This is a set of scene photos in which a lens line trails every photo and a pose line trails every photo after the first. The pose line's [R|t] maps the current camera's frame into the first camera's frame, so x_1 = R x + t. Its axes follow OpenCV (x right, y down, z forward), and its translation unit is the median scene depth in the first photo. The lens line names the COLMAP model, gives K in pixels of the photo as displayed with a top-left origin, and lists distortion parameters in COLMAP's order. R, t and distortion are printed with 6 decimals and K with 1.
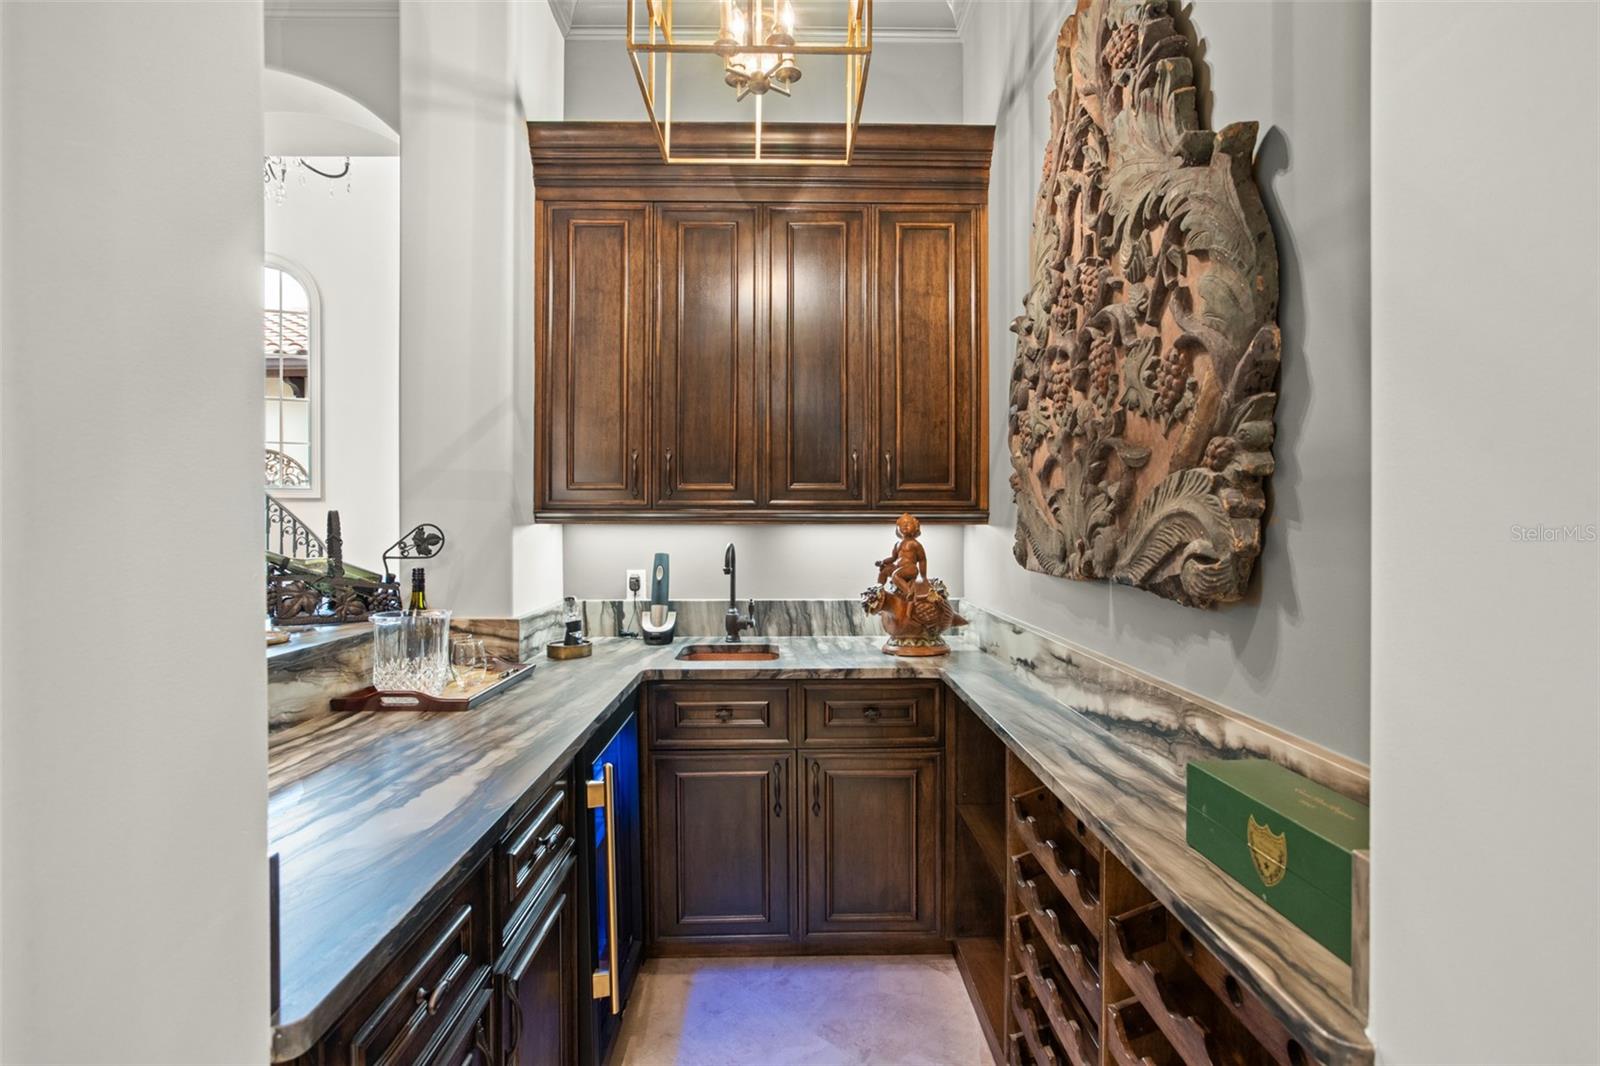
lens RADIAL K [[754.2, 0, 800.0], [0, 754.2, 533.0], [0, 0, 1]] dist [-0.056002, 0.055899]
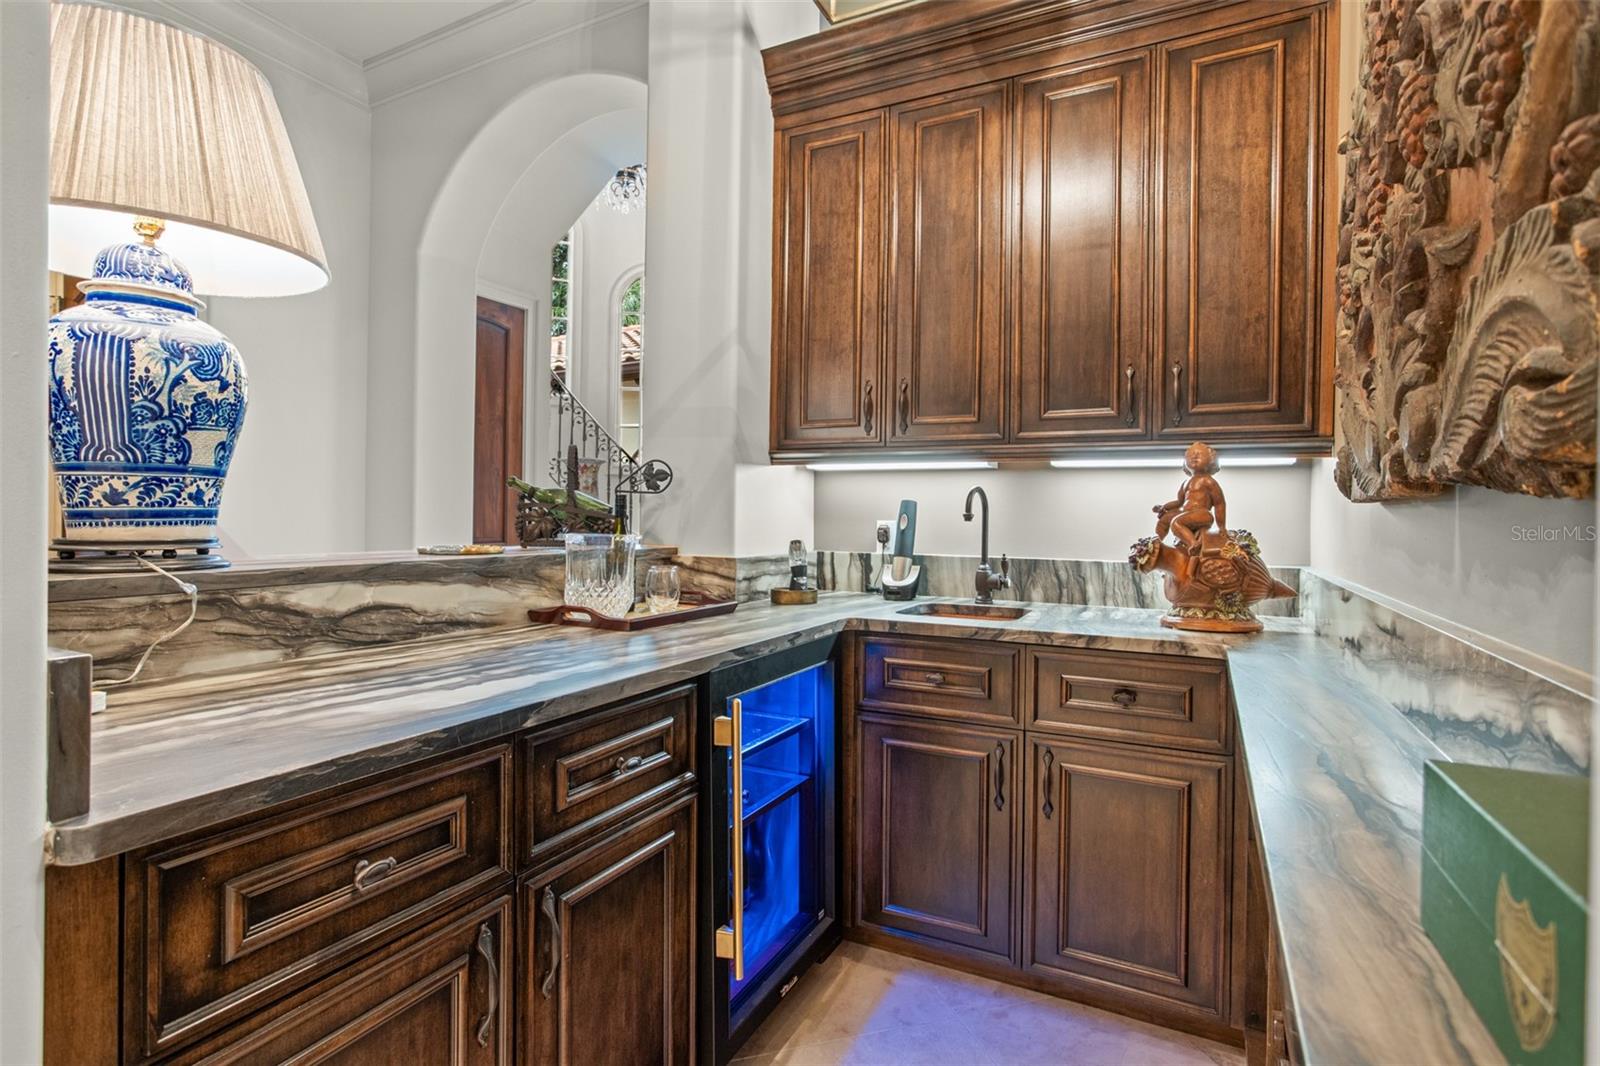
lens RADIAL K [[774.6, 0, 793.5], [0, 774.6, 519.8], [0, 0, 1]] dist [-0.033981, 0.017996]
pose [[0.883725, 0.015541, -0.467749, 0.148016], [-0.017252, 0.999851, 0.000625, 0.059607], [0.467689, 0.007517, 0.883861, 0.137470]]
